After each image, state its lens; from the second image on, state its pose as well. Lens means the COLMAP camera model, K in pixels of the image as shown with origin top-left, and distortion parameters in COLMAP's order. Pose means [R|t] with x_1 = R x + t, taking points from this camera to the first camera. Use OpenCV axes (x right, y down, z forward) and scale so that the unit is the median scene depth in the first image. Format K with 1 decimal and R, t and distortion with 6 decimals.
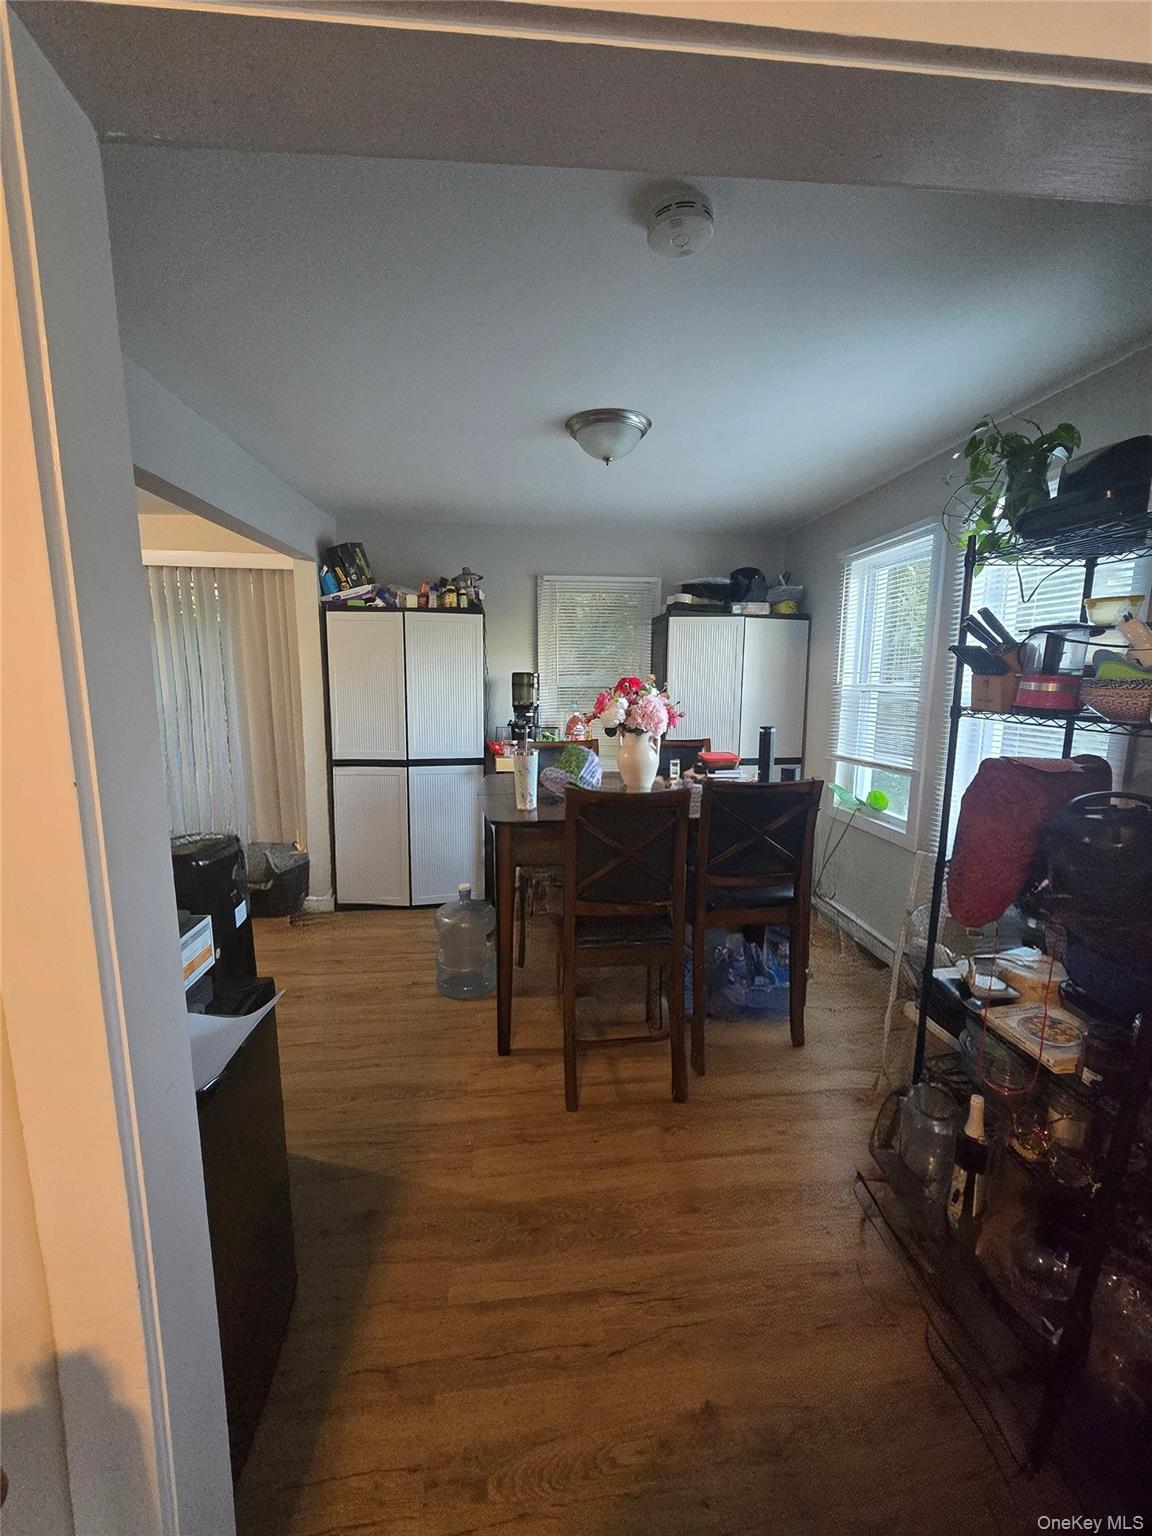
lens RADIAL K [[622.6, 0, 575.2], [0, 622.6, 769.9], [0, 0, 1]] dist [-0.003019, 0.001314]
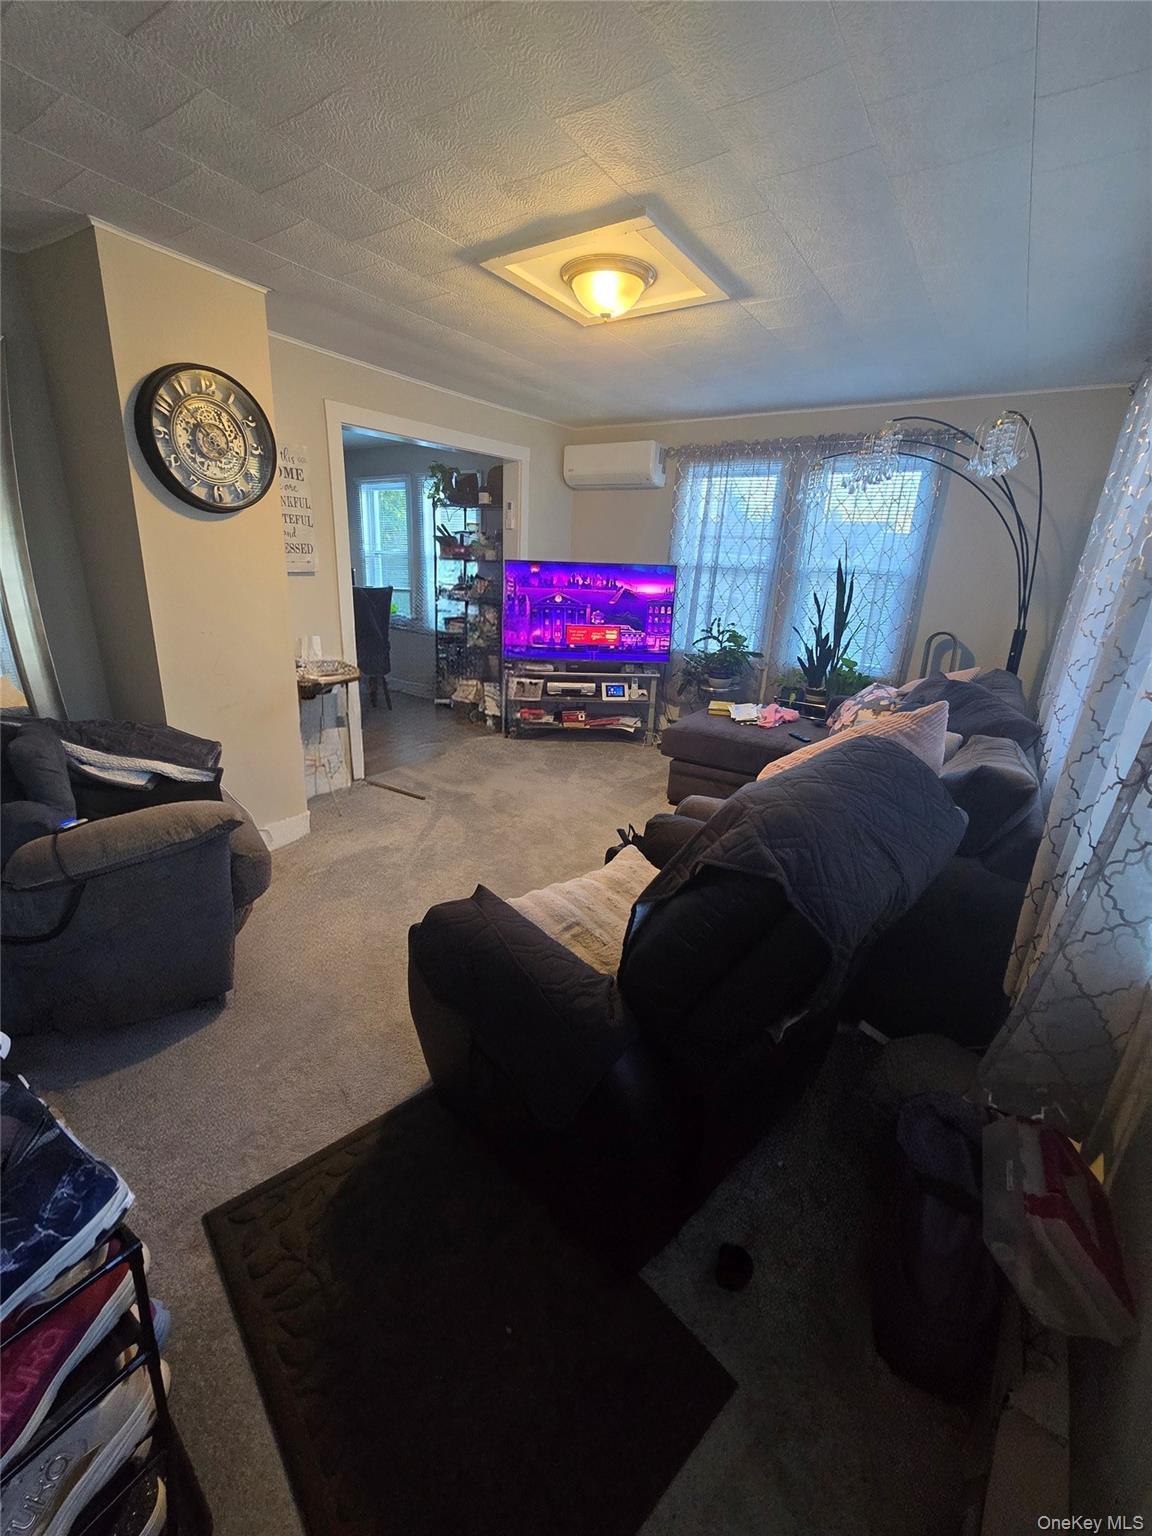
lens RADIAL K [[622.6, 0, 572.5], [0, 622.6, 771.7], [0, 0, 1]] dist [-0.003019, 0.001314]
pose [[0.643785, -0.229047, 0.730123, -1.474932], [0.080276, 0.969102, 0.233233, 0.270872], [-0.760984, -0.091541, 0.642280, -1.612203]]
